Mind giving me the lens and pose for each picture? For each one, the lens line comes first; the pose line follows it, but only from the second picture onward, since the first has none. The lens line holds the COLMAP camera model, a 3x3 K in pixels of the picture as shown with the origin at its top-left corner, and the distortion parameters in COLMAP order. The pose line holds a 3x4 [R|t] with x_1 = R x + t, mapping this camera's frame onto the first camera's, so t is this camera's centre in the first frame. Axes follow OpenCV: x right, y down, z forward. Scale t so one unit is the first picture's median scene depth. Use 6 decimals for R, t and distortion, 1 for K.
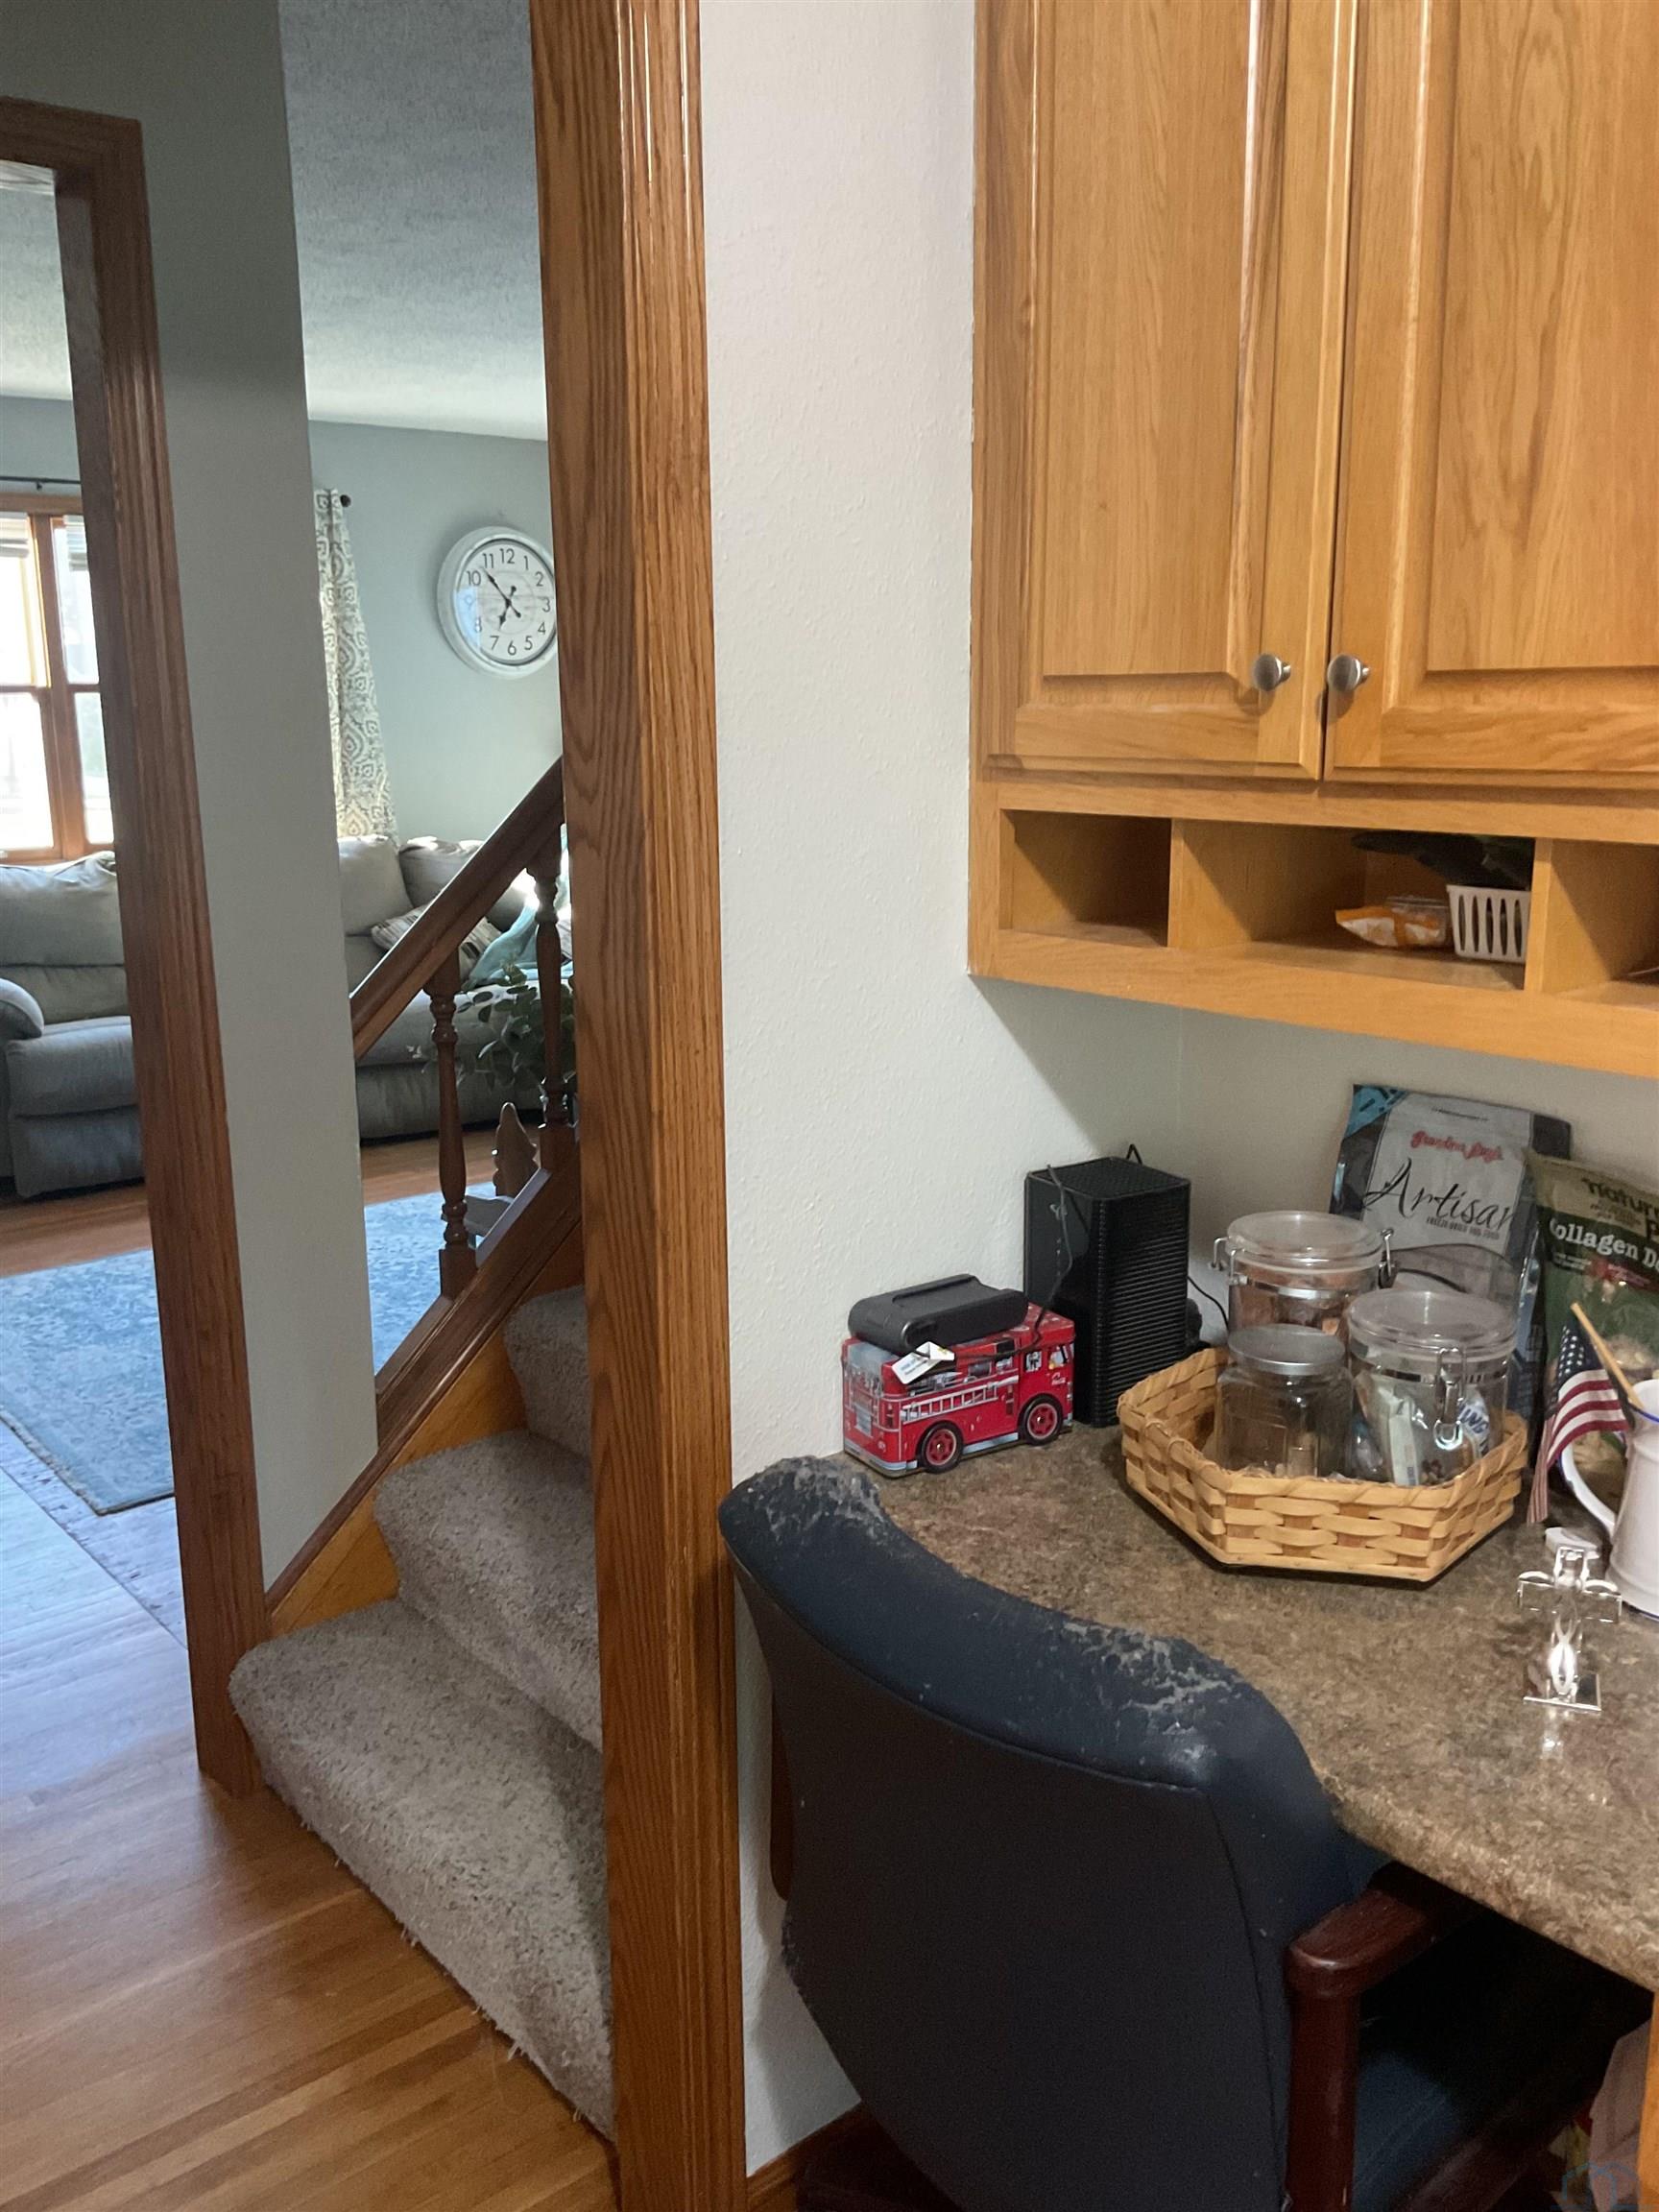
lens RADIAL K [[1841.1, 0, 831.9], [0, 1841.1, 1106.4], [0, 0, 1]] dist [0.053759, -0.082928]
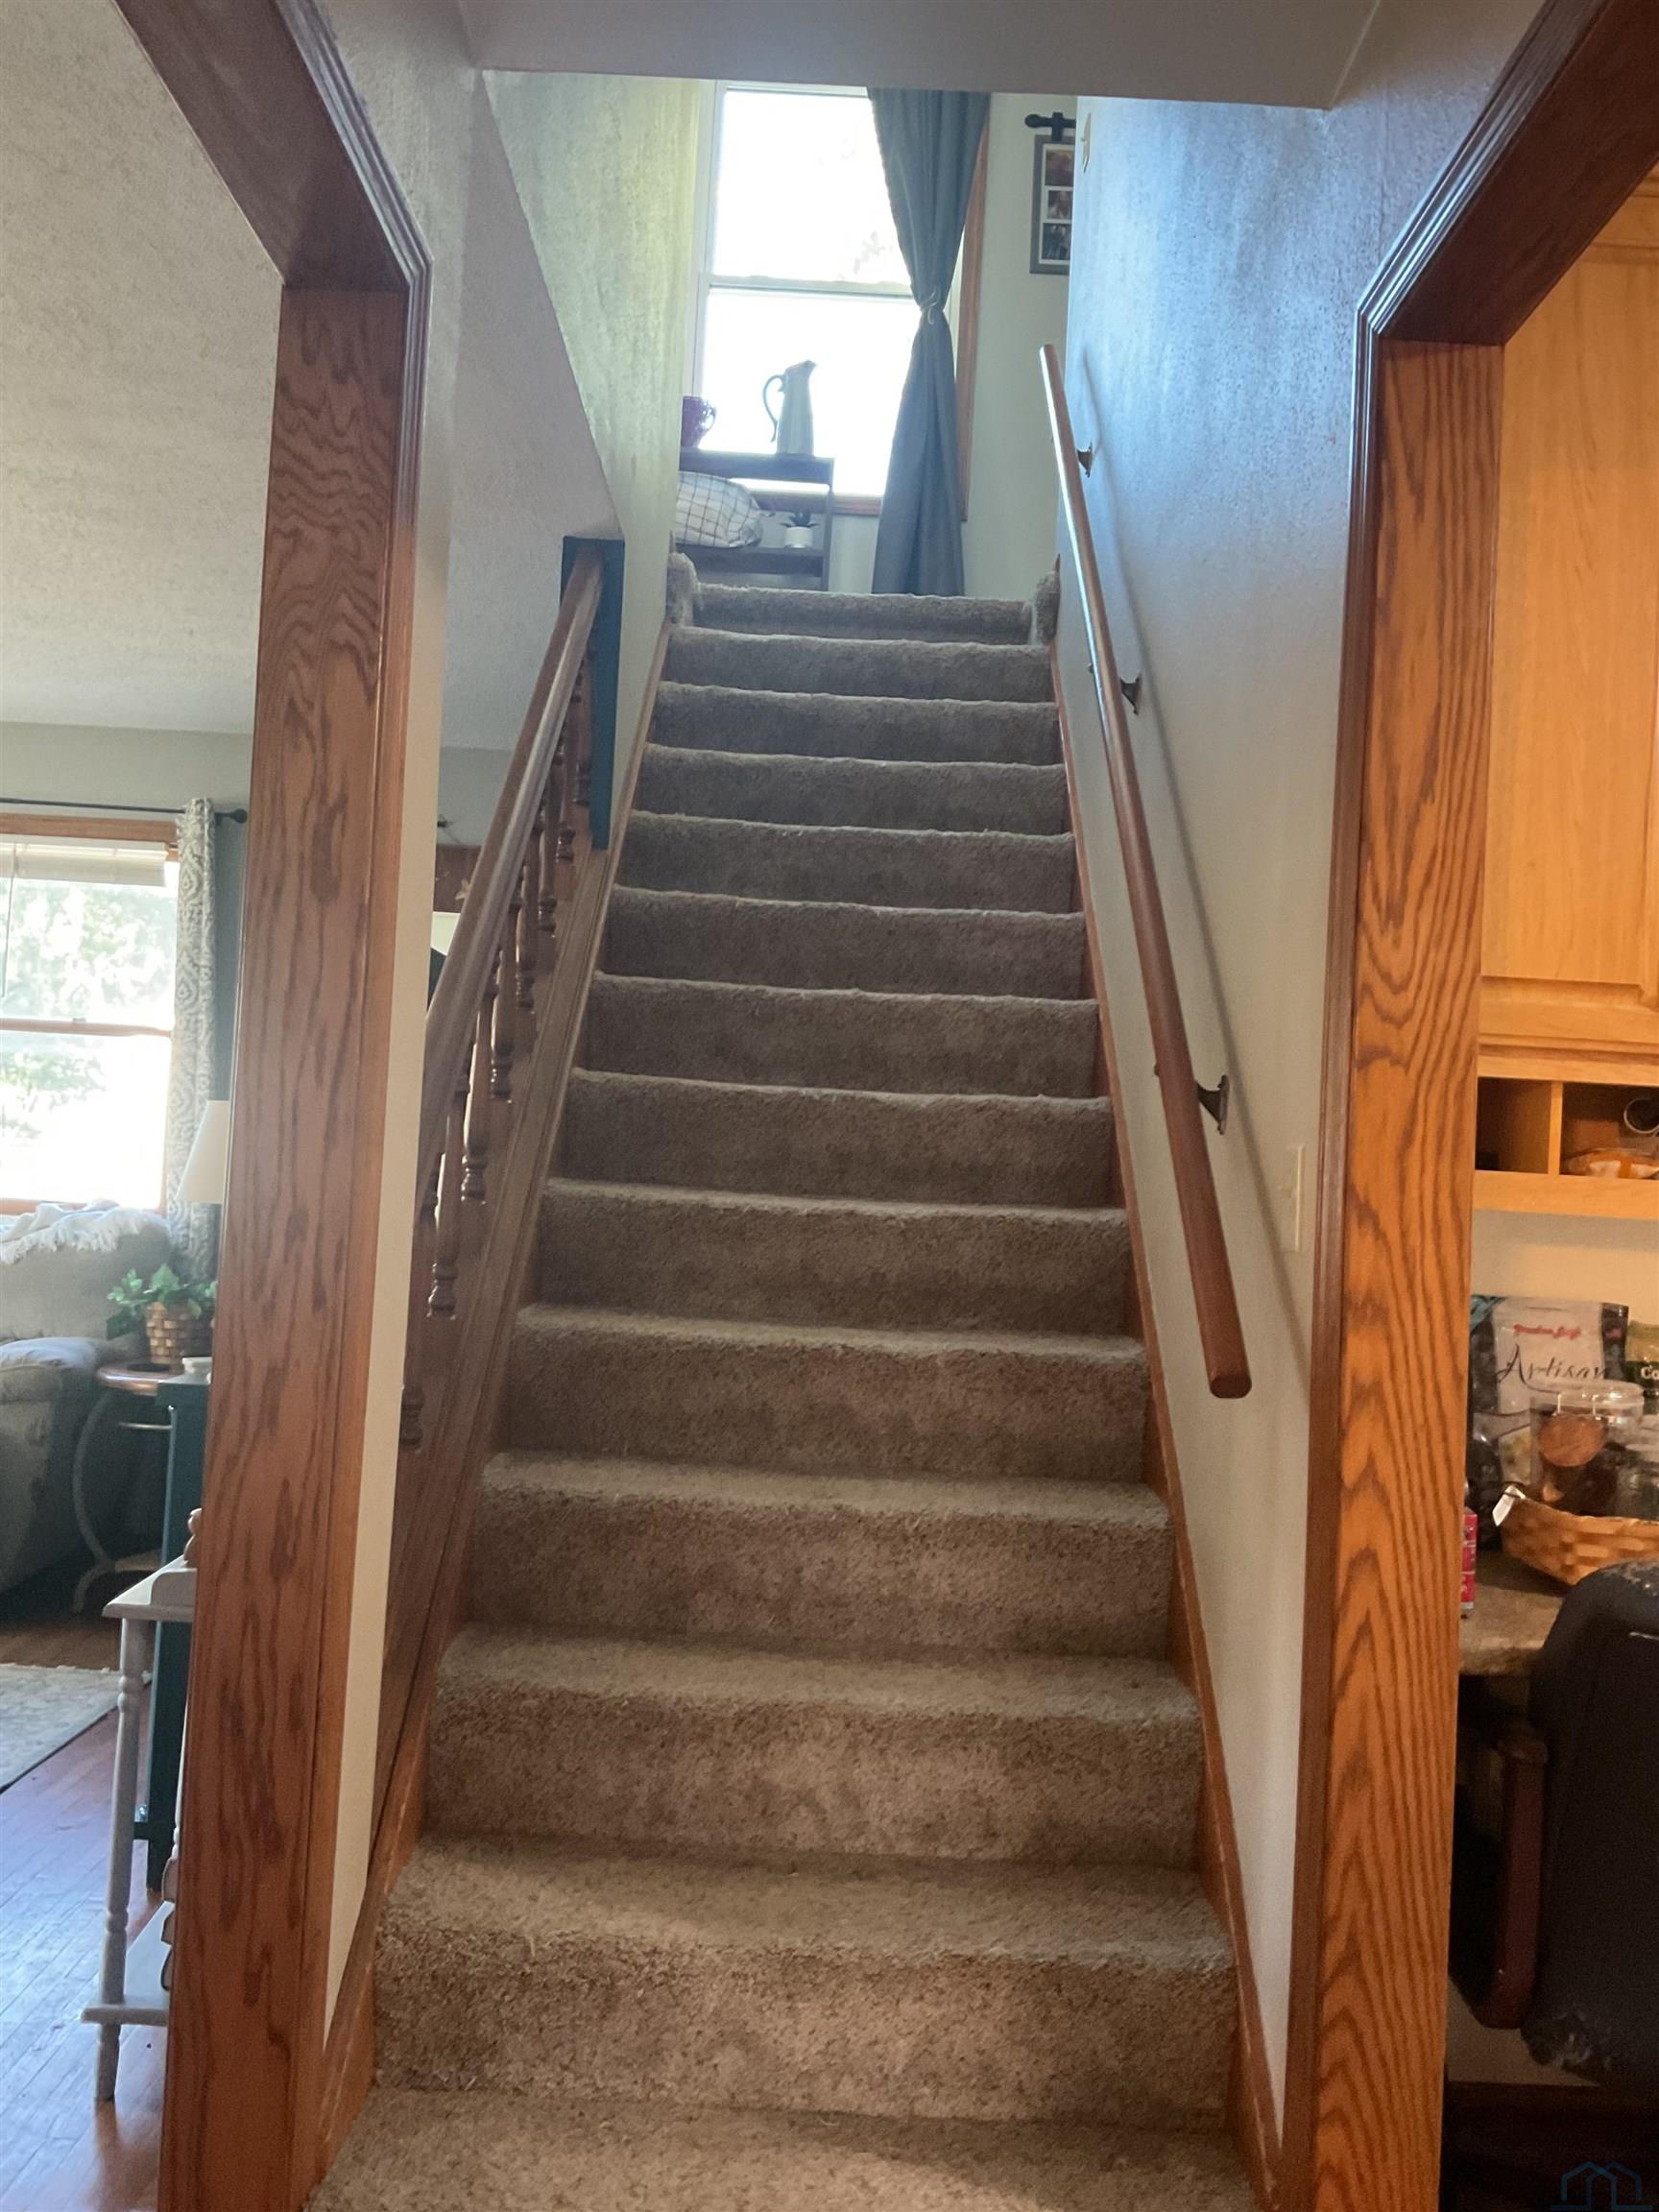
lens RADIAL K [[1841.1, 0, 836.7], [0, 1841.1, 1100.7], [0, 0, 1]] dist [0.053759, -0.082928]
pose [[0.641792, 0.076810, 0.763023, -1.159052], [0.105685, 0.976619, -0.187205, 0.059230], [-0.759562, 0.200787, 0.618668, 0.507547]]
